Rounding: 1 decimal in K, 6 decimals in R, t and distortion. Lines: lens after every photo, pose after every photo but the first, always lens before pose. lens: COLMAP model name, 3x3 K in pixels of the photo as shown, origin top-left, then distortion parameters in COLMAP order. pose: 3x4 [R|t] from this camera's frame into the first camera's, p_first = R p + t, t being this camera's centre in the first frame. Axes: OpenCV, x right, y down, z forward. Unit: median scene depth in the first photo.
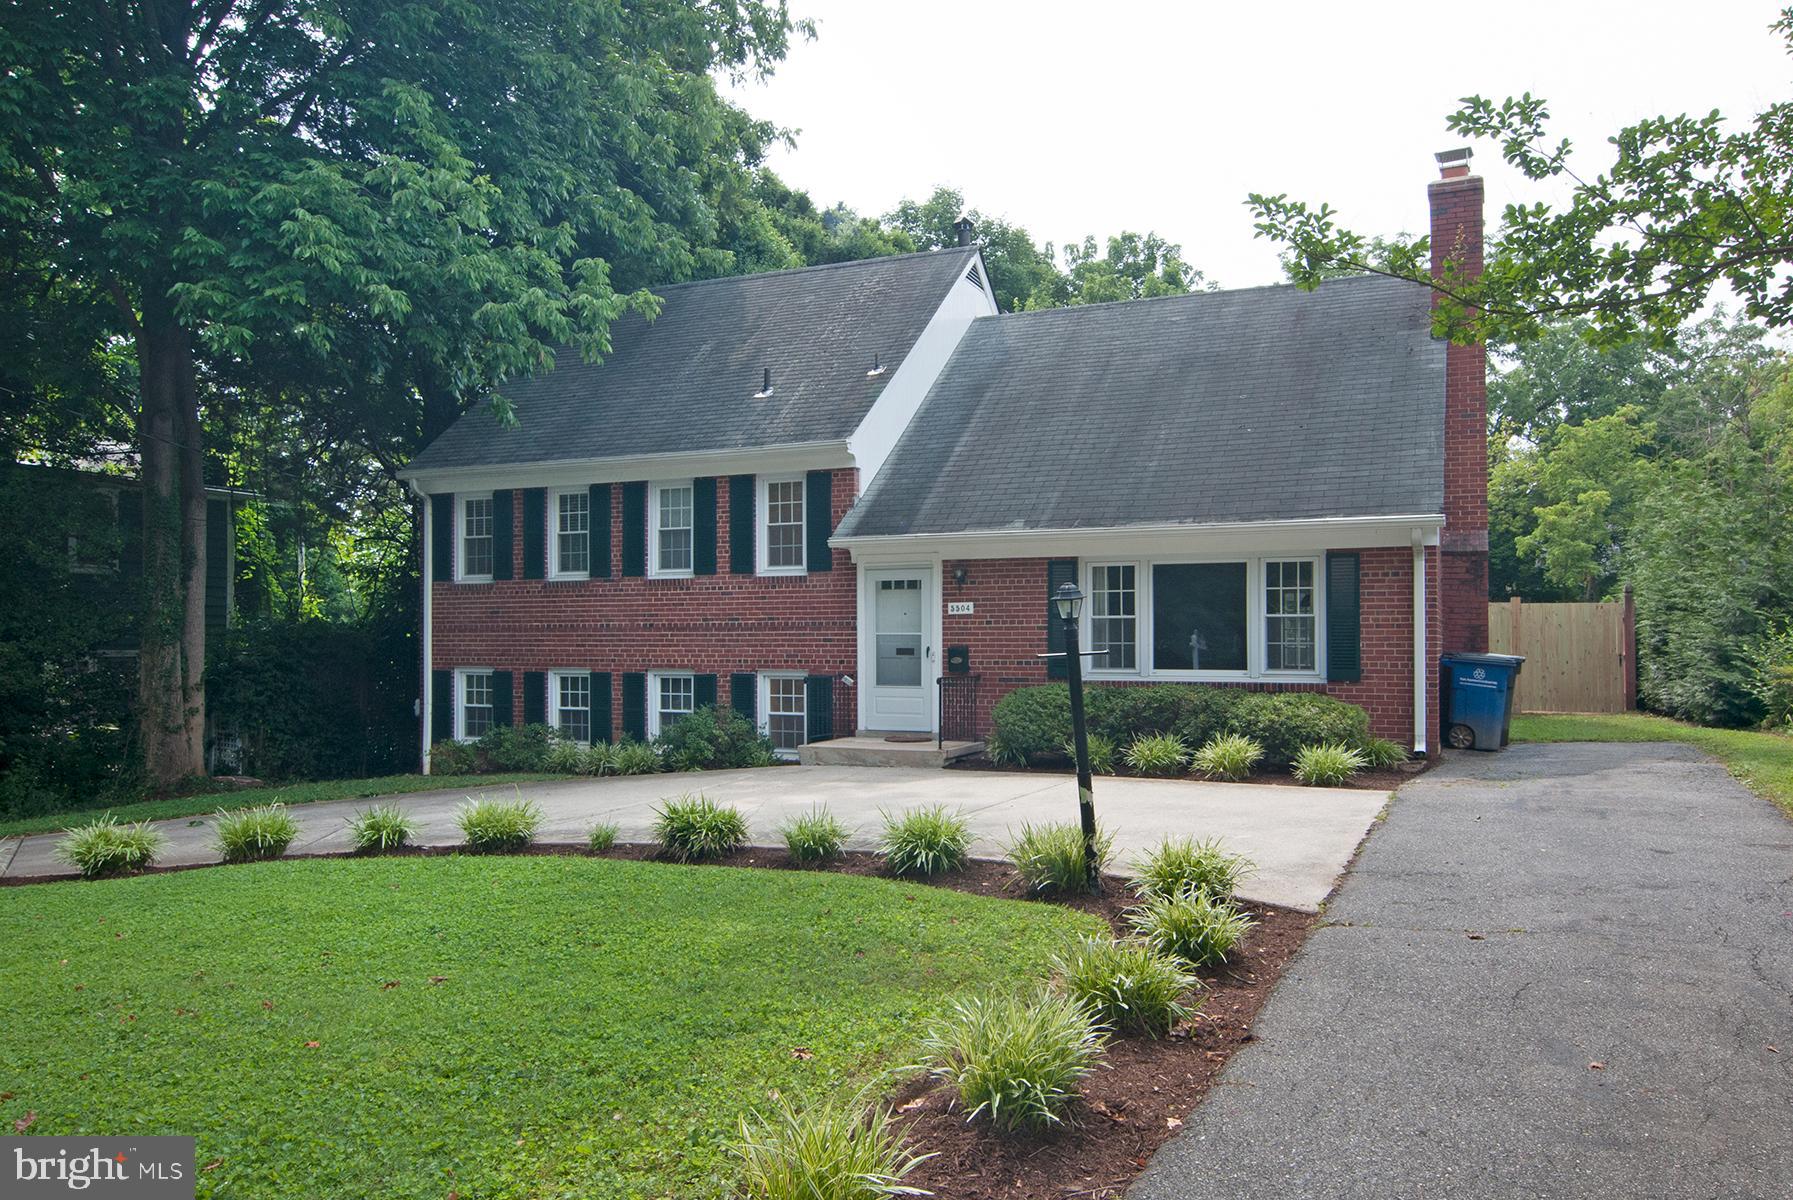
lens RADIAL K [[1122.9, 0, 897.0], [0, 1122.9, 598.2], [0, 0, 1]] dist [-0.016550, 0.001576]
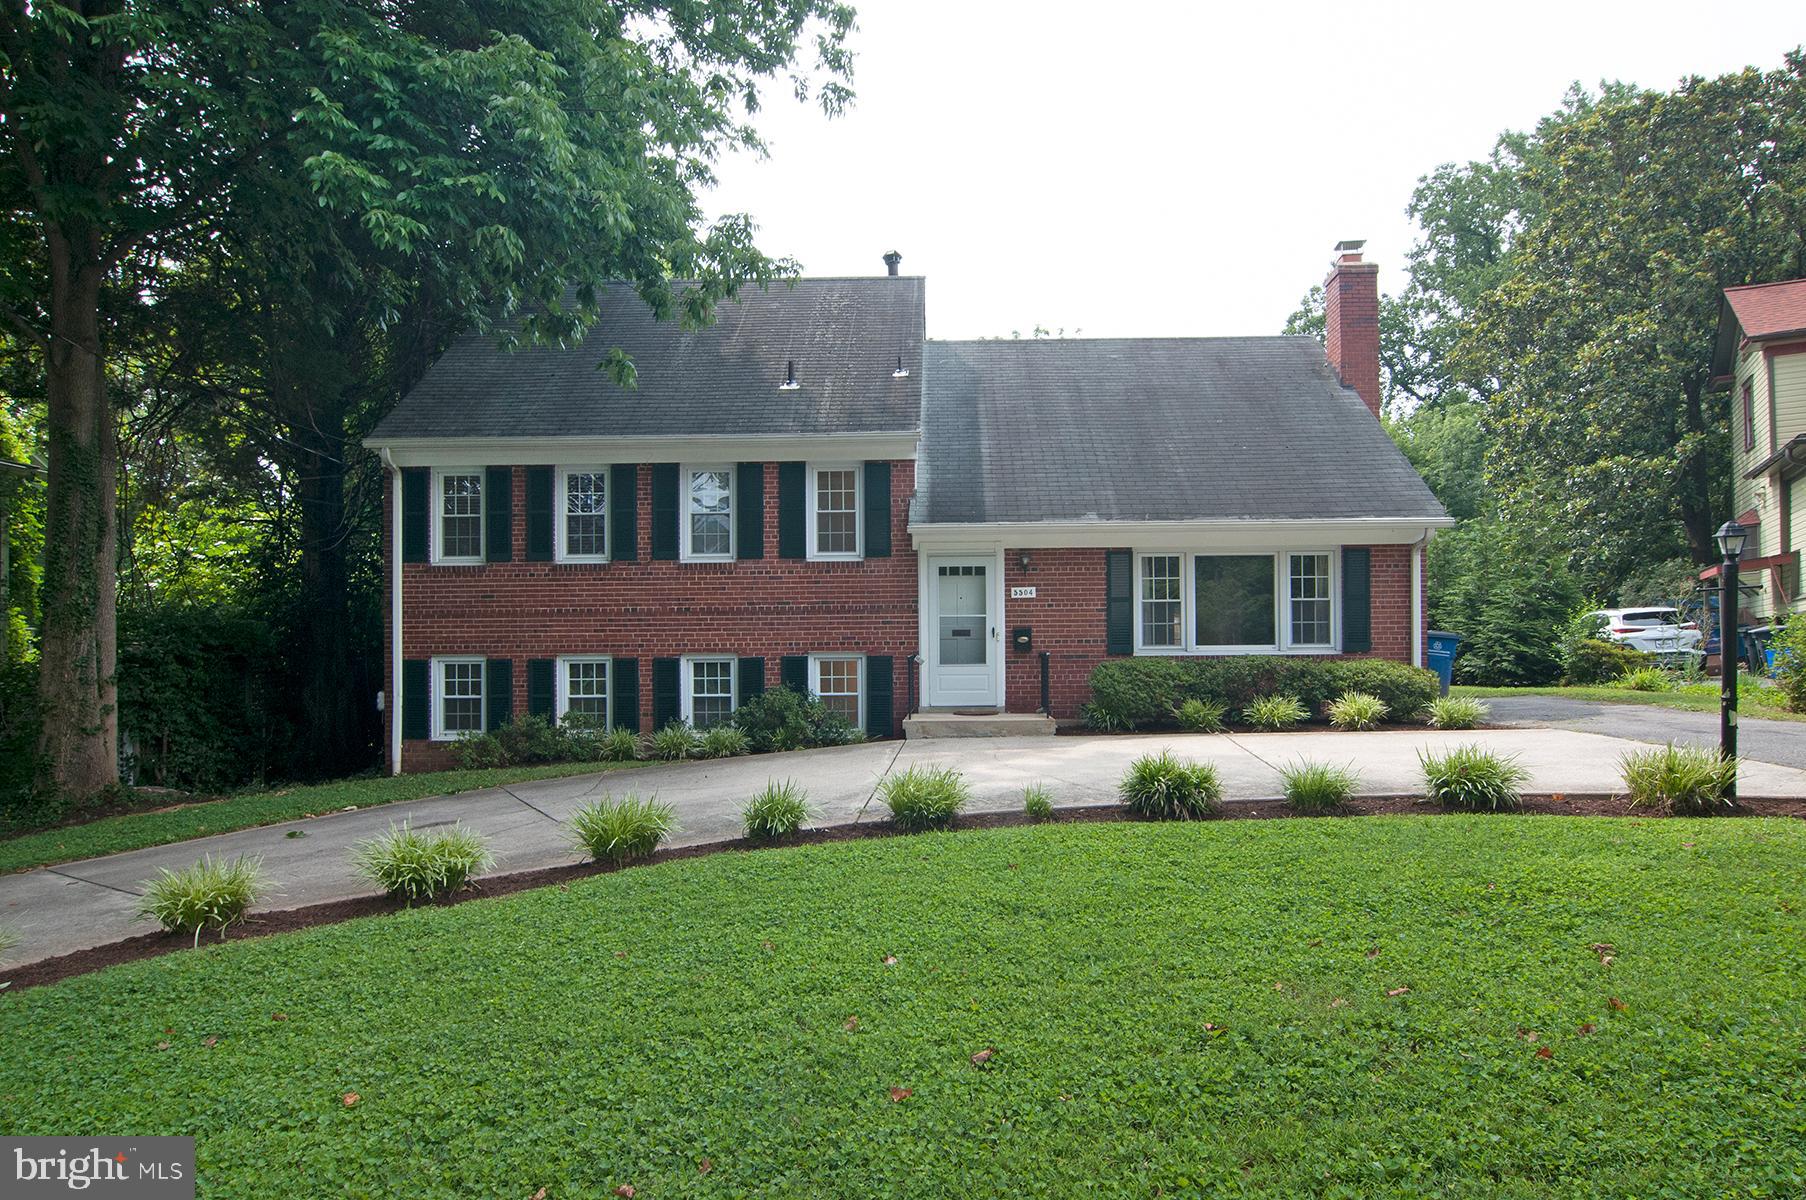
lens RADIAL K [[935.7, 0, 910.3], [0, 935.7, 636.9], [0, 0, 1]] dist [-0.017730, -0.001589]
pose [[0.938727, -0.001250, 0.344659, -0.352842], [-0.006715, 0.999737, 0.021914, 0.032121], [-0.344596, -0.022886, 0.938472, 0.171569]]
